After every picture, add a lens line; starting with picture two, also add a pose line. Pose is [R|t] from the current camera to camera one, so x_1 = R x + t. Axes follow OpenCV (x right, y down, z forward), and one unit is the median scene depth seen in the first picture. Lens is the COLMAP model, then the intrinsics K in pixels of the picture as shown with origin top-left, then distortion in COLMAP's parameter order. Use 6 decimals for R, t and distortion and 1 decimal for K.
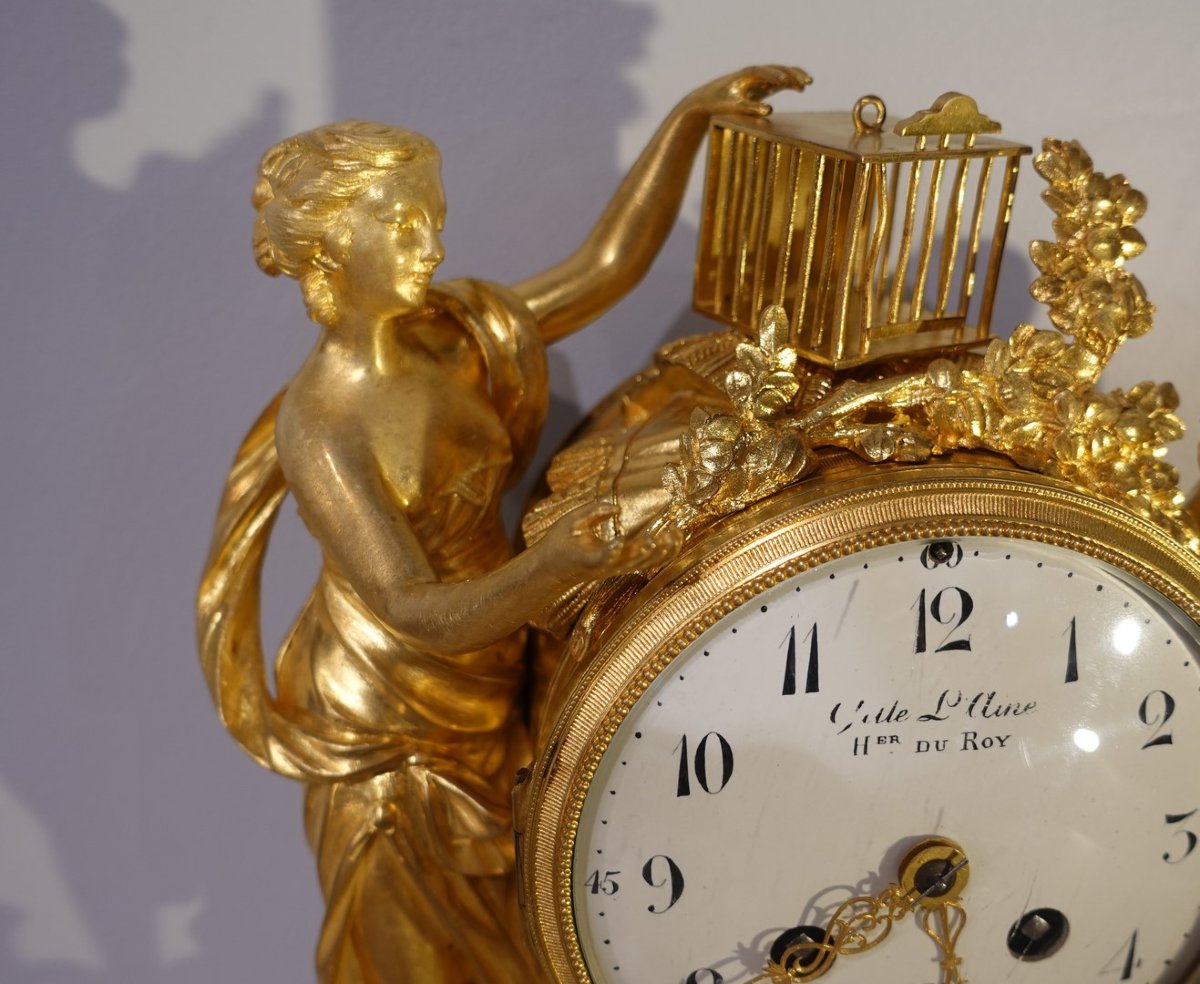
lens RADIAL K [[1773.3, 0, 618.6], [0, 1773.3, 627.3], [0, 0, 1]] dist [0.157303, -1.972963]
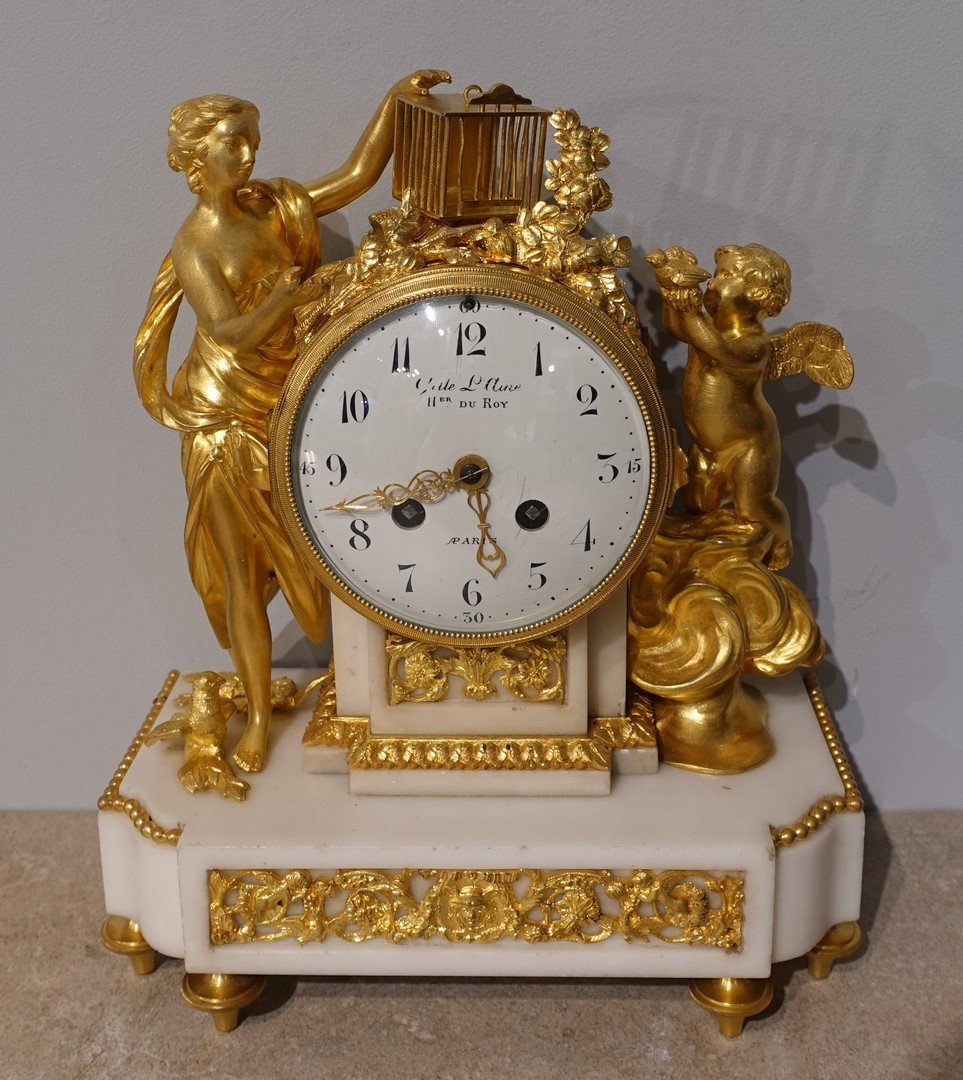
lens RADIAL K [[1706.0, 0, 481.5], [0, 1706.0, 540.0], [0, 0, 1]] dist [0.029968, -0.066537]
pose [[0.991835, 0.055499, -0.114818, 0.382780], [-0.061858, 0.996699, -0.052576, 0.290996], [0.111521, 0.059249, 0.991994, -0.826139]]
